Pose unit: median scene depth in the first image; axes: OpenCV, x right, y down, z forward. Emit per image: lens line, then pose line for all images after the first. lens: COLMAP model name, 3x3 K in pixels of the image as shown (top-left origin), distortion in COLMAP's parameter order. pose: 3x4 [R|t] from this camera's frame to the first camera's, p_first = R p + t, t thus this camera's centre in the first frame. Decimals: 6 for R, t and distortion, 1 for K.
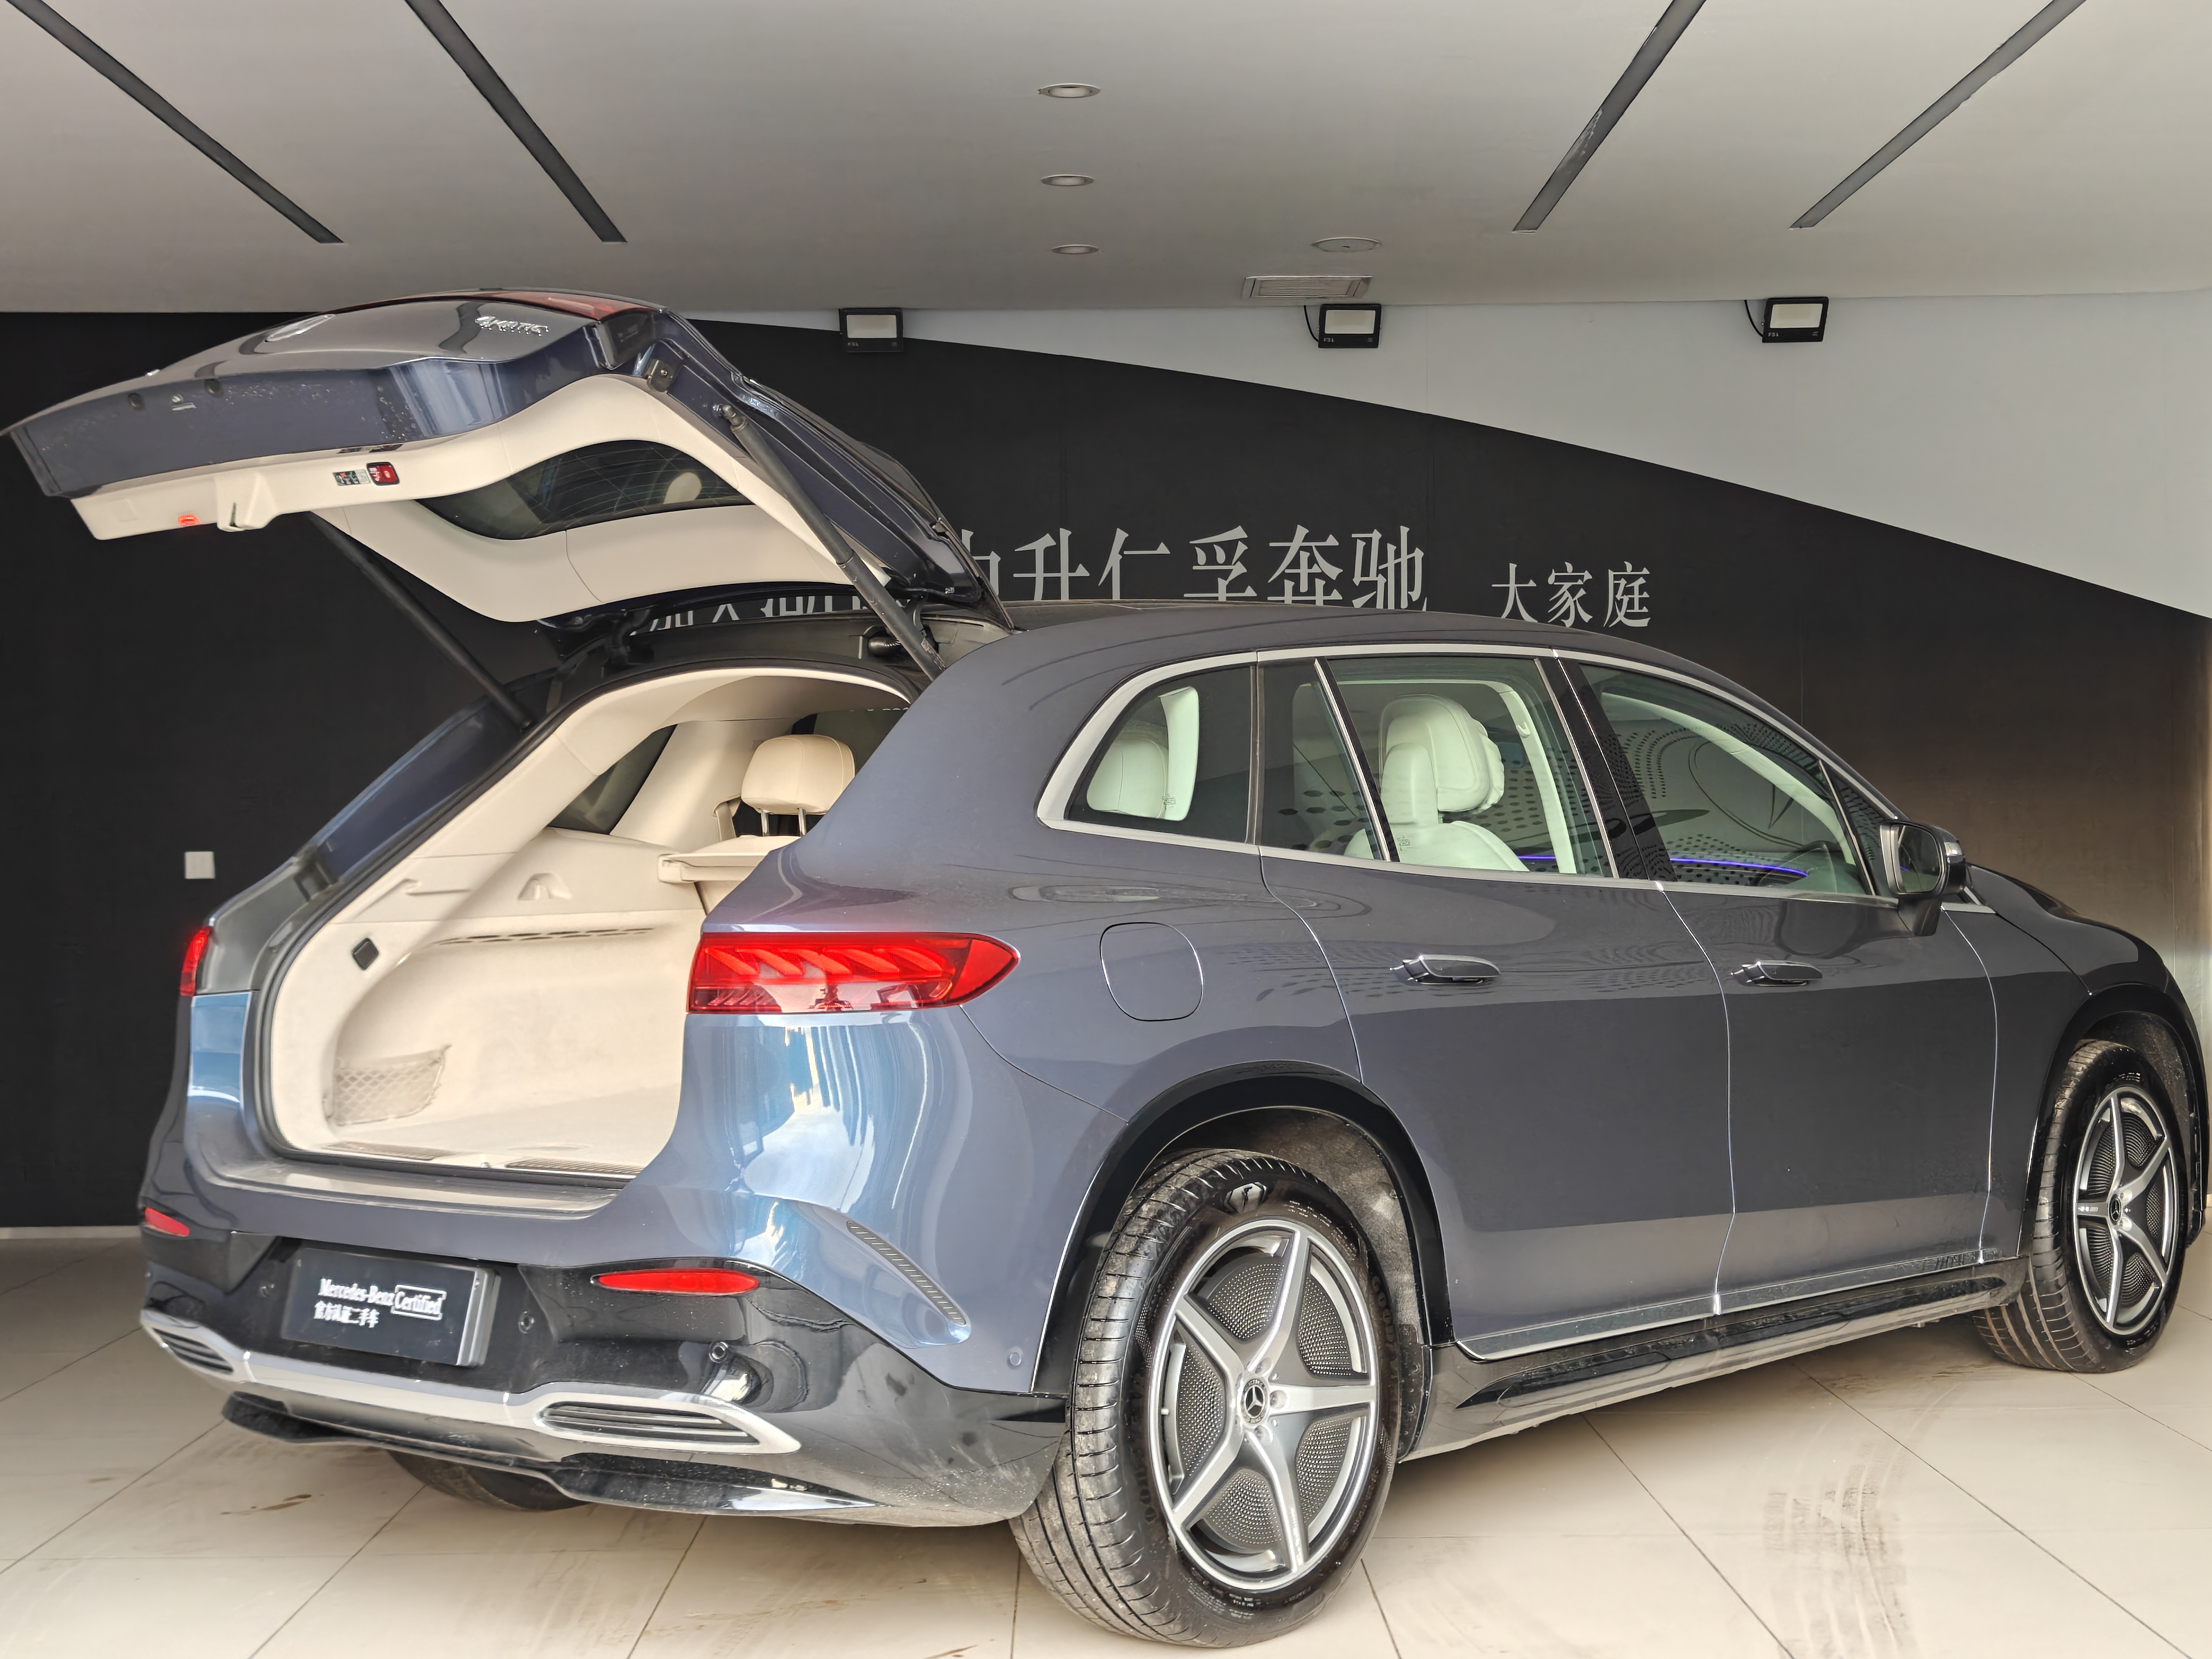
lens RADIAL K [[3337.5, 0, 998.3], [0, 3337.5, 826.6], [0, 0, 1]] dist [0.095661, 0.000000]
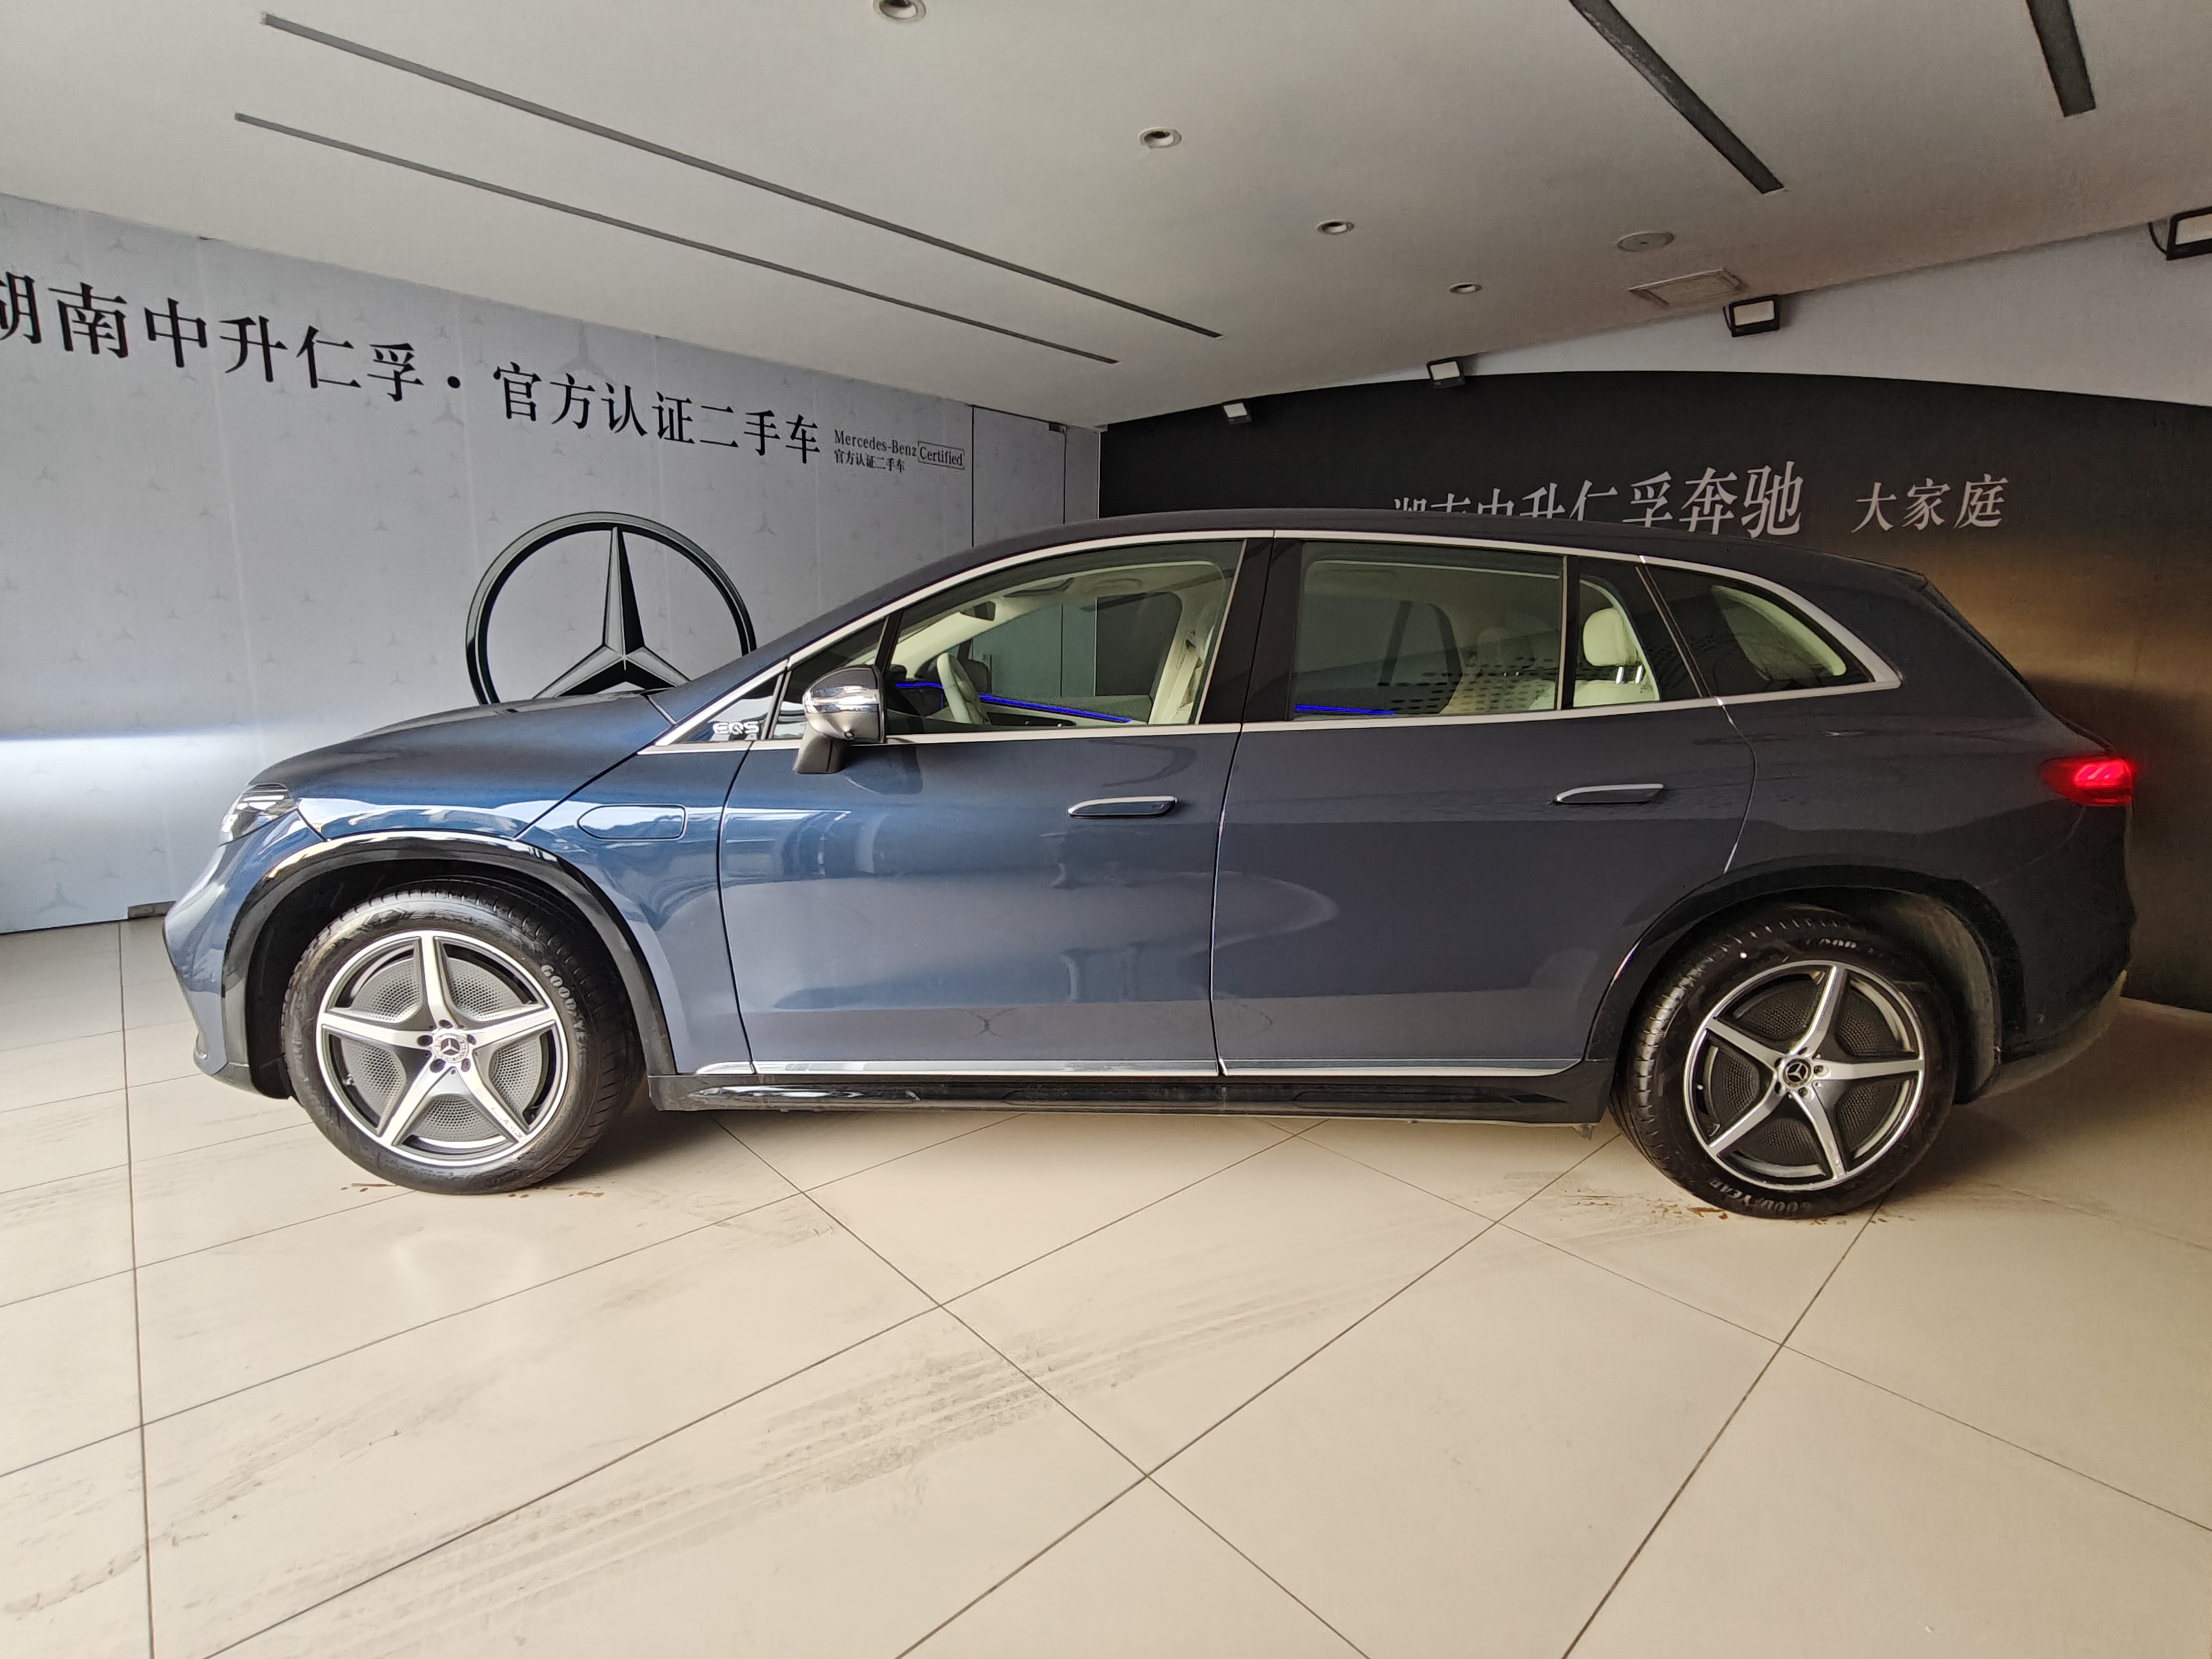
lens RADIAL K [[1047.8, 0, 1092.3], [0, 1047.8, 826.5], [0, 0, 1]] dist [0.004980, 0.000643]
pose [[0.665126, 0.157218, -0.729993, 0.317397], [-0.035016, 0.983076, 0.179821, -0.008966], [0.745910, -0.094042, 0.659374, 0.548459]]
